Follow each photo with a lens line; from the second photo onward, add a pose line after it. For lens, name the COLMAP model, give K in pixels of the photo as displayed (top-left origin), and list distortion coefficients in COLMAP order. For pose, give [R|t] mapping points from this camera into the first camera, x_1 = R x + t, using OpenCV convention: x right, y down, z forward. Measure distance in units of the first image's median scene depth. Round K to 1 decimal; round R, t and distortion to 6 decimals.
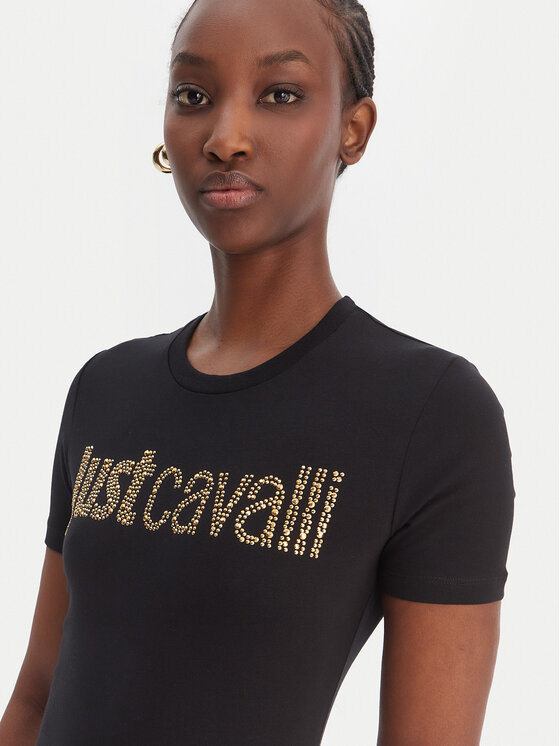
lens RADIAL K [[871.4, 0, 280.0], [0, 871.4, 373.0], [0, 0, 1]] dist [-0.391926, -0.024859]
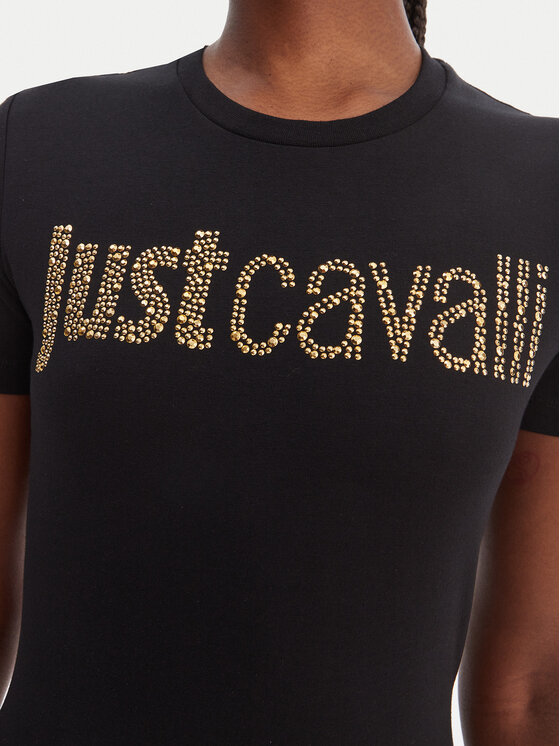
lens RADIAL K [[673.6, 0, 280.0], [0, 673.6, 373.0], [0, 0, 1]] dist [-0.060196, -0.001160]
pose [[0.894082, -0.044417, 0.445695, -0.332486], [-0.056890, 0.975750, 0.211365, 0.085529], [-0.444275, -0.214333, 0.869874, 0.524076]]
